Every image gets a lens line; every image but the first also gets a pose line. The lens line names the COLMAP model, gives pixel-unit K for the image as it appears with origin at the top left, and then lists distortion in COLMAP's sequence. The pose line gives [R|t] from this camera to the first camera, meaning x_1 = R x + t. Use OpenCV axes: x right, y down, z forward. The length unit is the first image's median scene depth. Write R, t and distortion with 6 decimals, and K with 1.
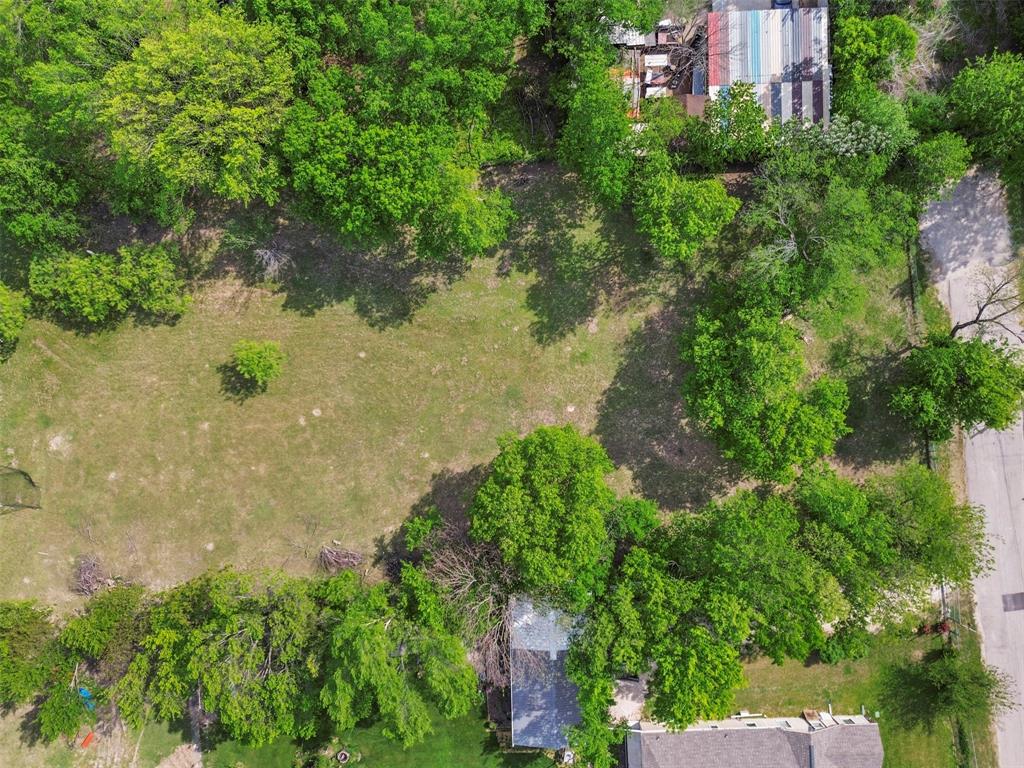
lens RADIAL K [[736.8, 0, 505.7], [0, 736.8, 384.7], [0, 0, 1]] dist [0.053044, -0.043924]
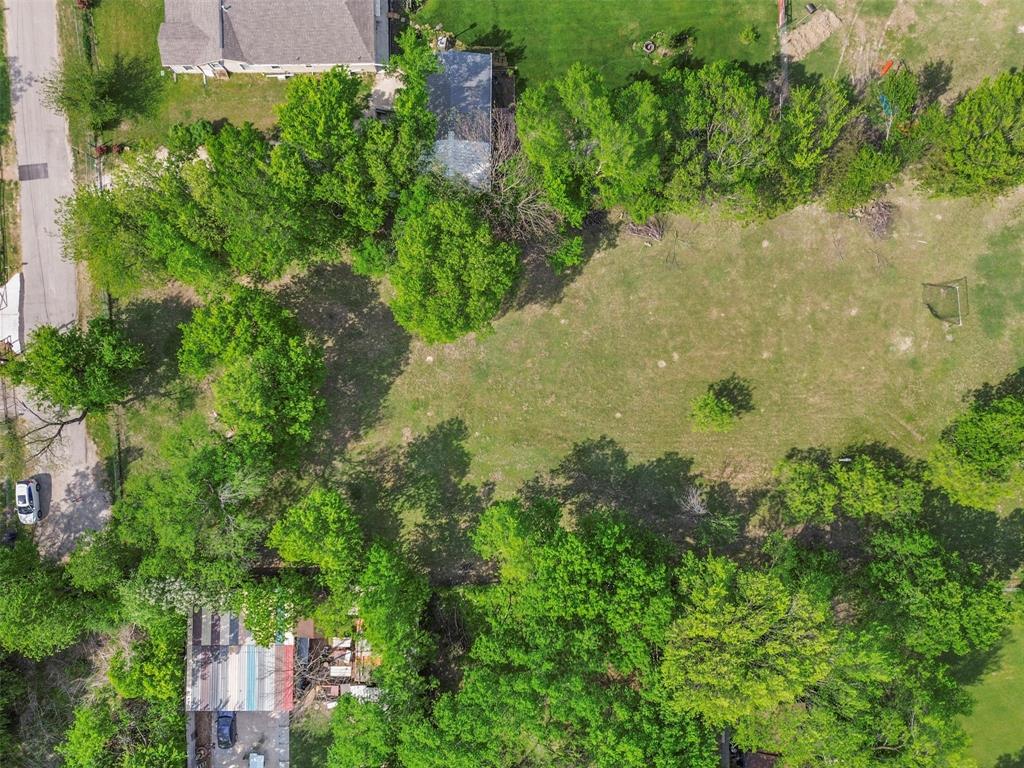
lens RADIAL K [[725.6, 0, 505.1], [0, 725.6, 393.9], [0, 0, 1]] dist [0.050217, -0.040098]
pose [[-0.999105, -0.035523, 0.022970, -0.054426], [0.035404, -0.999358, -0.005567, -0.009991], [0.023153, -0.004749, 0.999721, -0.084207]]
